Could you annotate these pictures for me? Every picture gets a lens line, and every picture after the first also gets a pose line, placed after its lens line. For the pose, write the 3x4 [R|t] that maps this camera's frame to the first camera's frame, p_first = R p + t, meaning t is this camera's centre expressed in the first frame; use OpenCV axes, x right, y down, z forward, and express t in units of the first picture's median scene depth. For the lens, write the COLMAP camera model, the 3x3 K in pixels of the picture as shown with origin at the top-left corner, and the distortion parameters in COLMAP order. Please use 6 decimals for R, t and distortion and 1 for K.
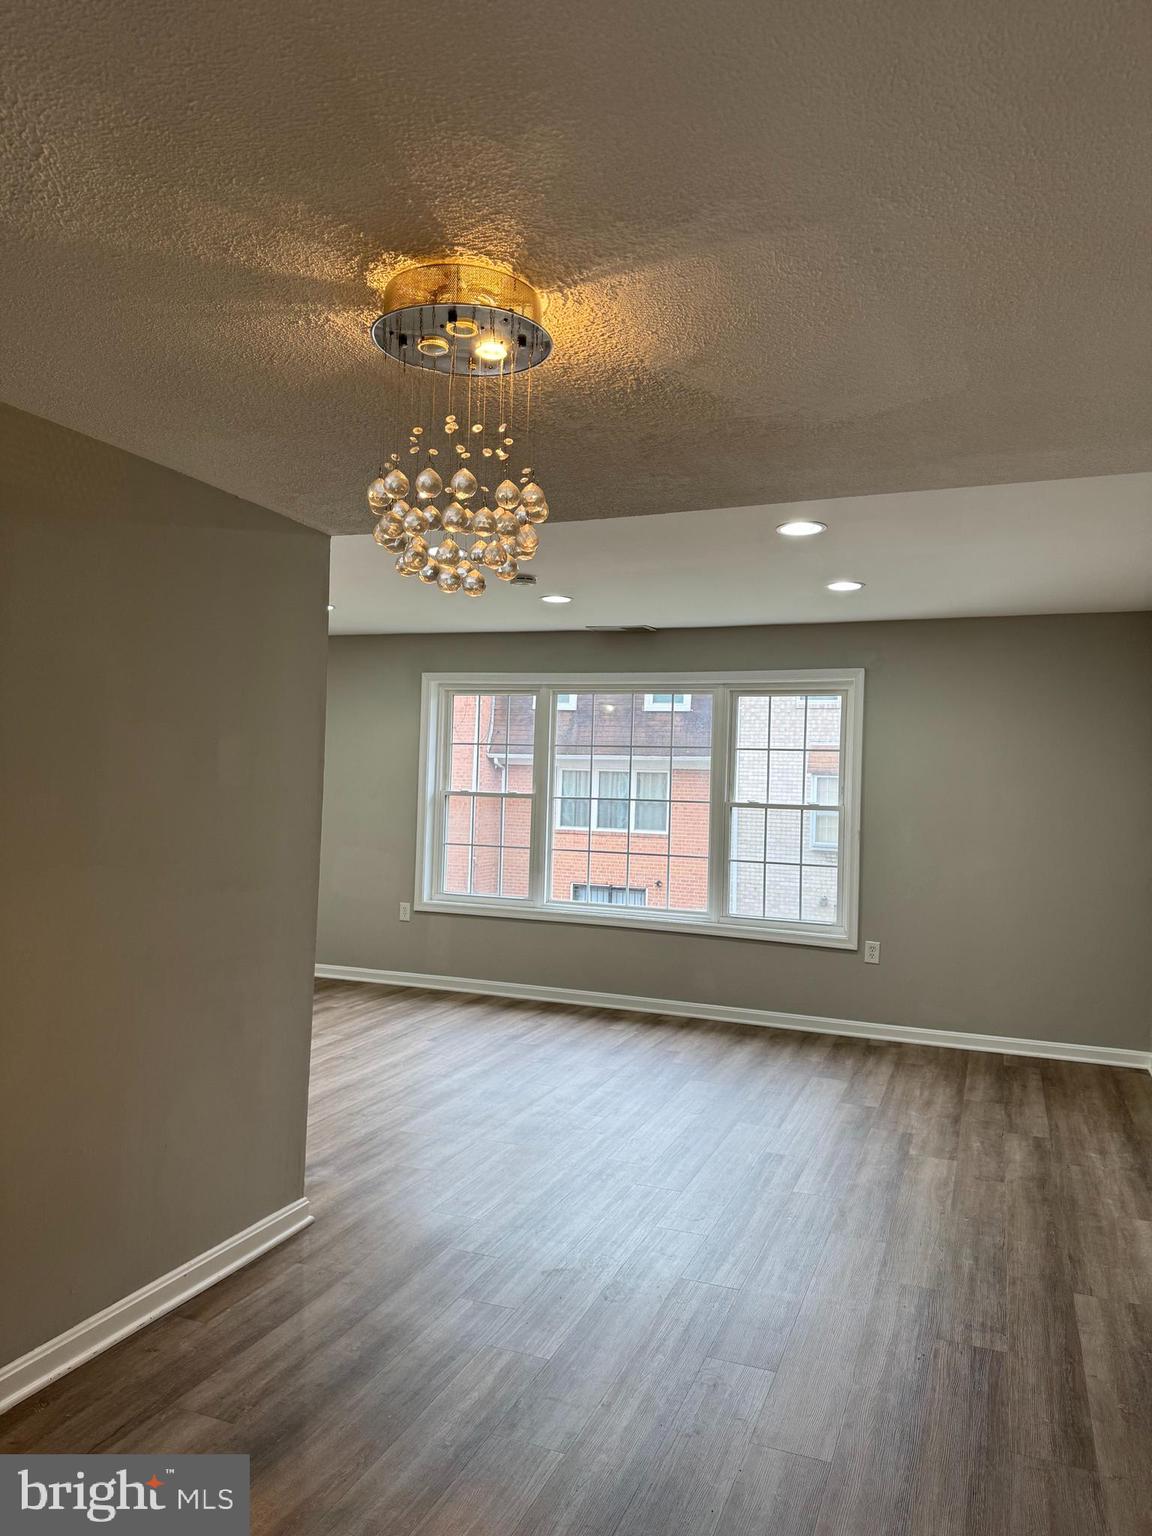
lens RADIAL K [[1083.9, 0, 579.6], [0, 1083.9, 779.2], [0, 0, 1]] dist [0.157004, -0.282757]
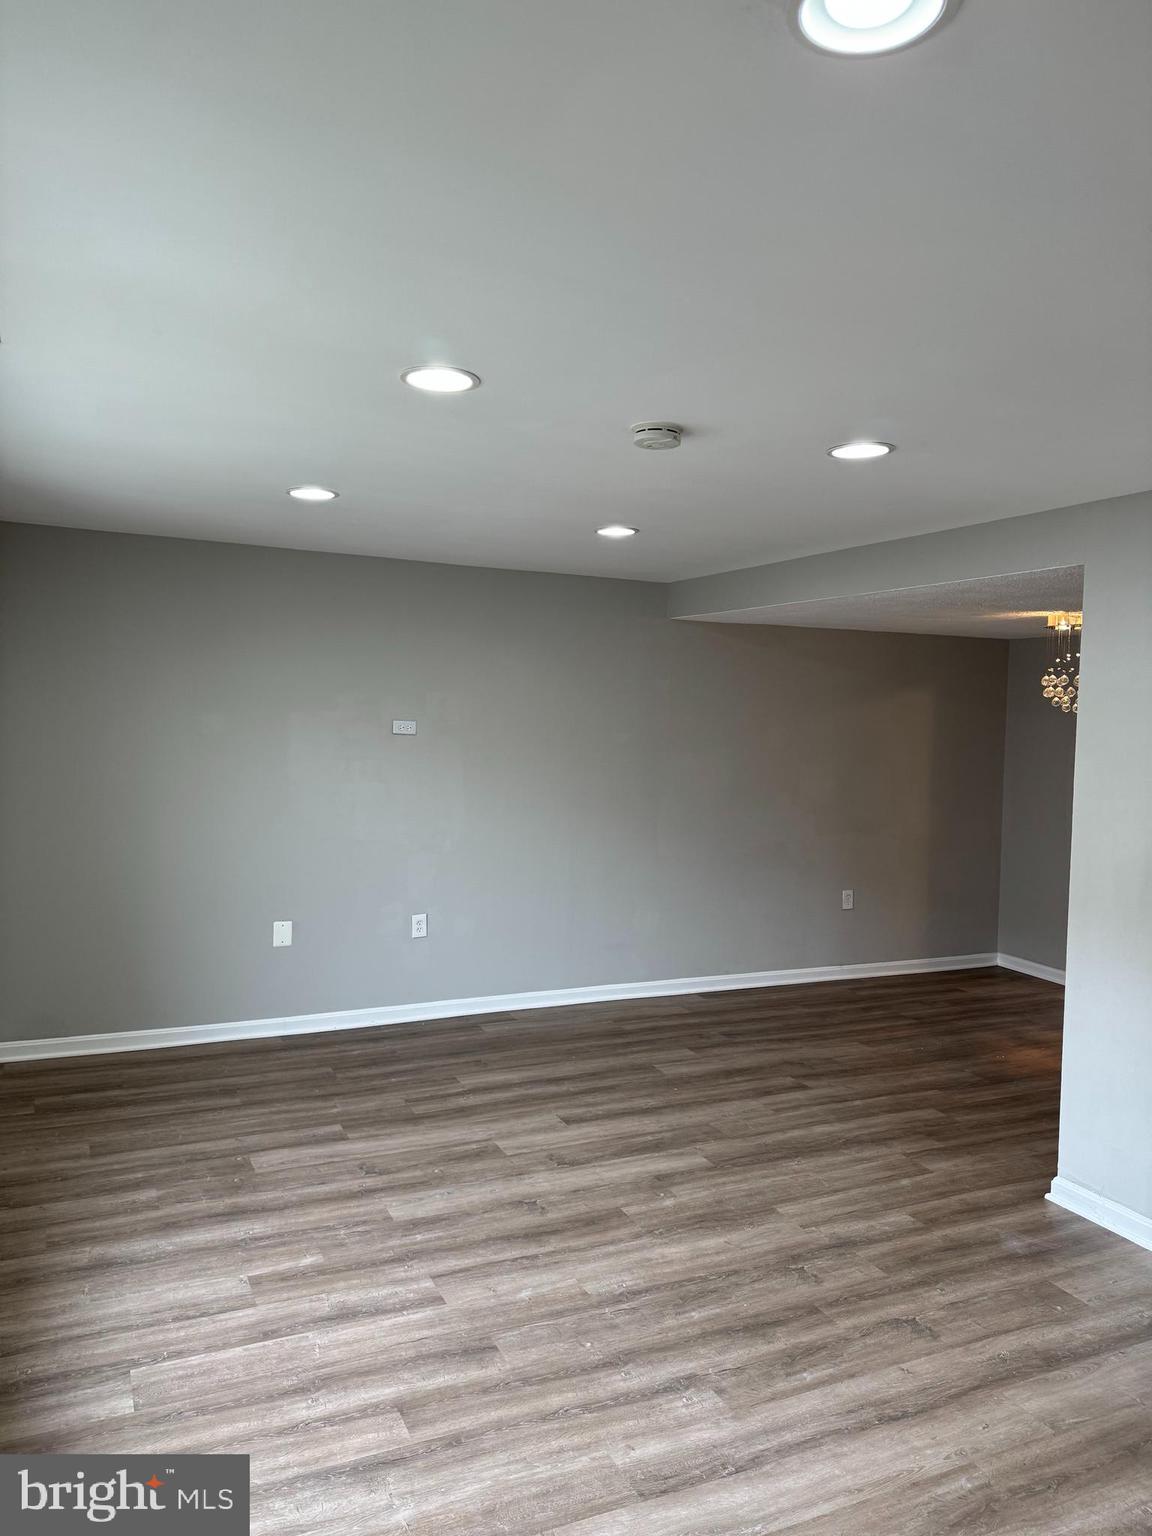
lens RADIAL K [[1084.4, 0, 576.0], [0, 1084.4, 768.0], [0, 0, 1]] dist [0.034734, -0.019207]
pose [[-0.723418, -0.083846, 0.685300, -0.320317], [-0.051875, 0.996394, 0.067148, -0.038501], [-0.688458, 0.013026, -0.725159, 1.099522]]
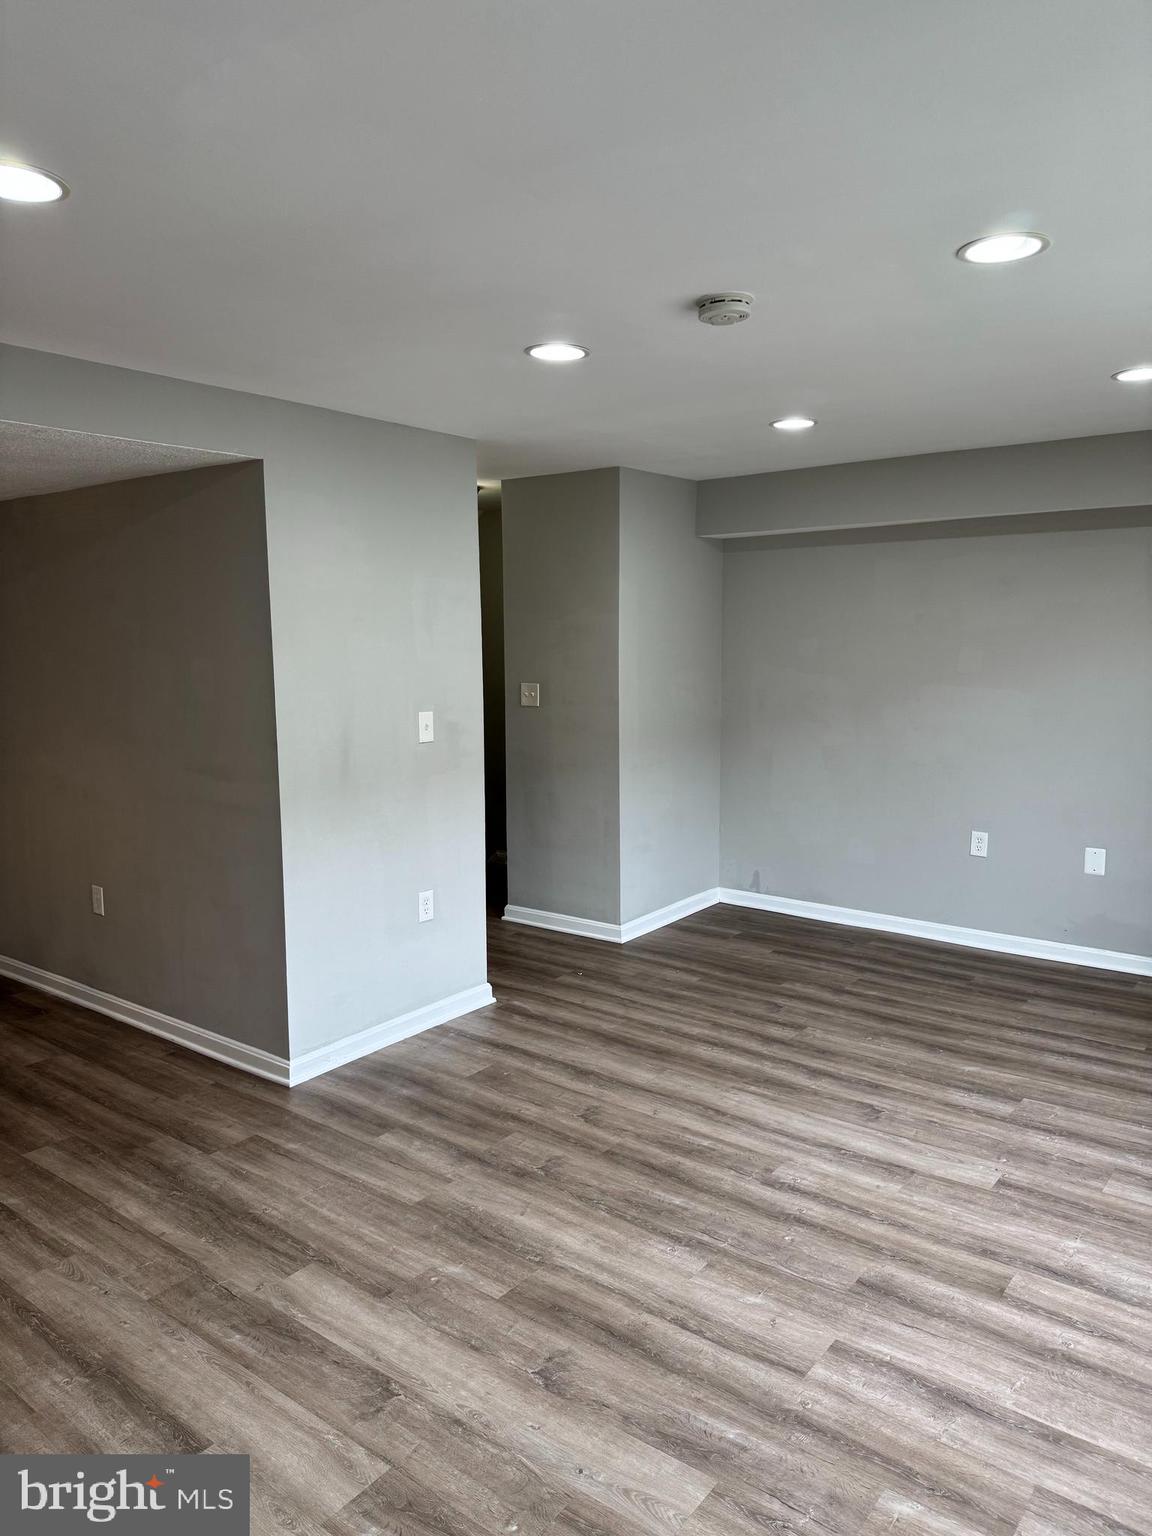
lens RADIAL K [[1084.4, 0, 576.0], [0, 1084.4, 768.0], [0, 0, 1]] dist [0.034734, -0.019207]
pose [[-0.286541, 0.094262, -0.953420, 0.368702], [0.001608, 0.995194, 0.097909, -0.016309], [0.958067, 0.026522, -0.285315, 0.830140]]
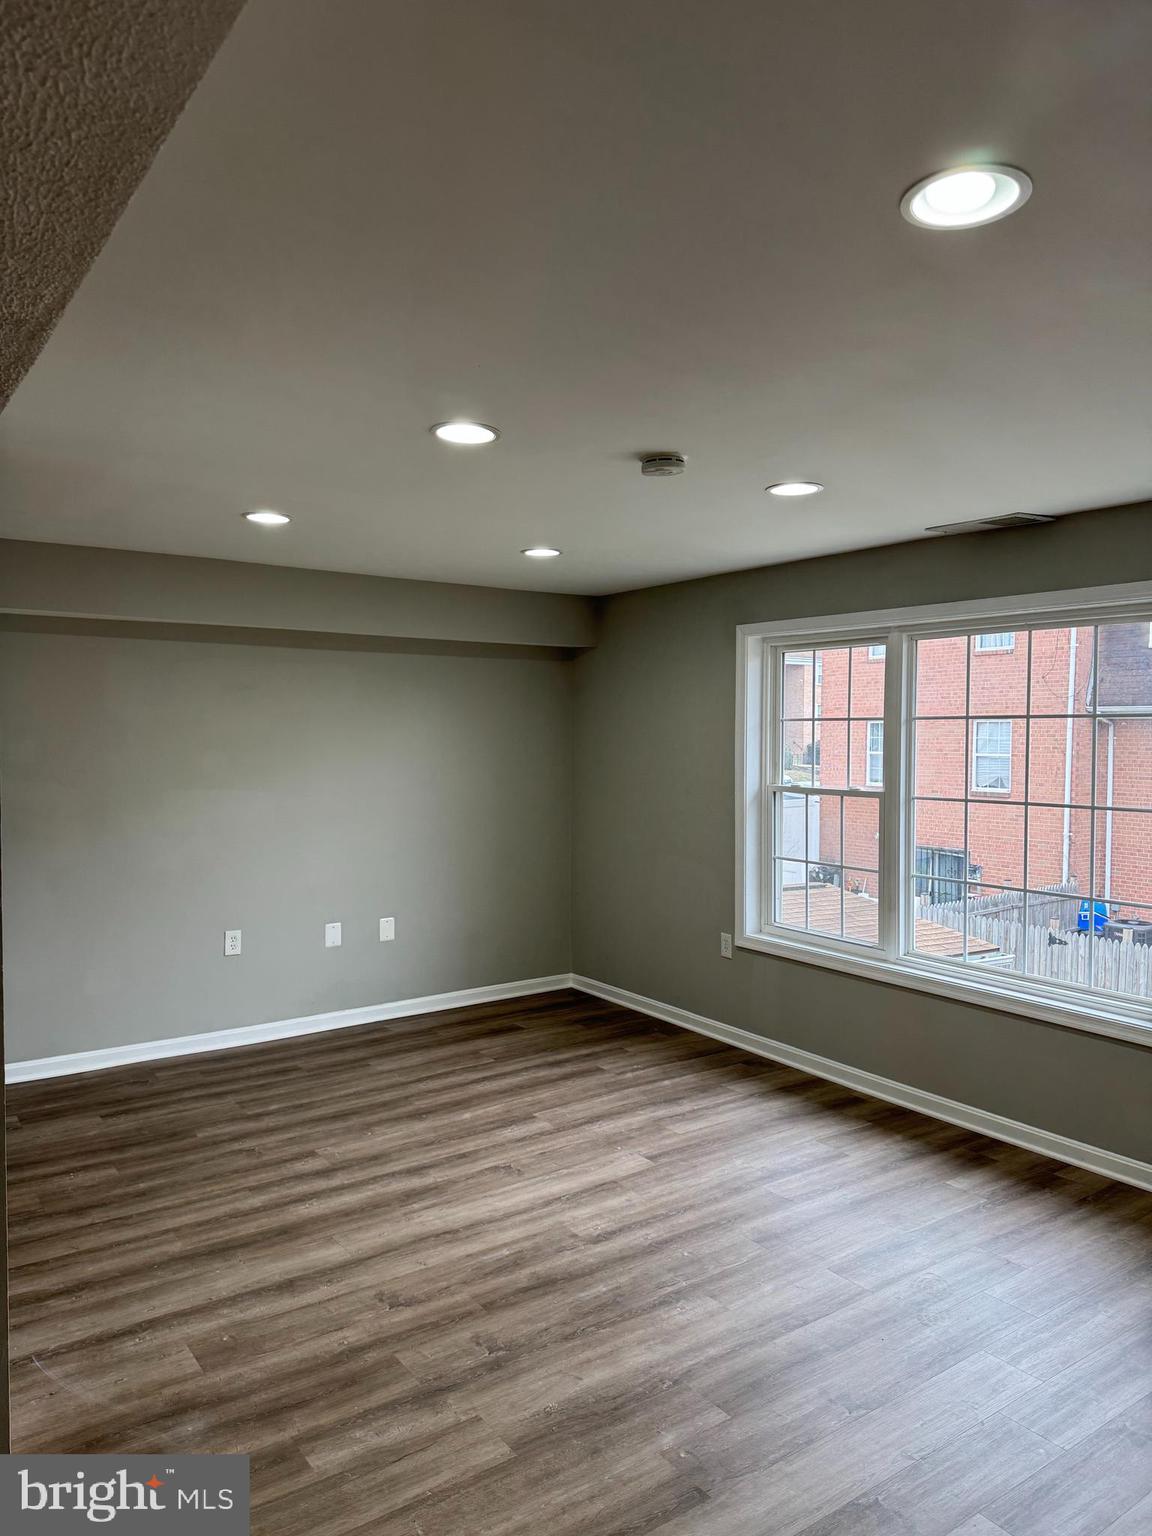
lens RADIAL K [[1100.6, 0, 576.0], [0, 1100.6, 768.0], [0, 0, 1]] dist [0.102661, -0.129924]
pose [[0.835287, -0.006017, -0.549781, 0.189203], [0.023577, 0.999412, 0.024882, -0.024436], [0.549309, -0.033745, 0.834938, 0.343248]]
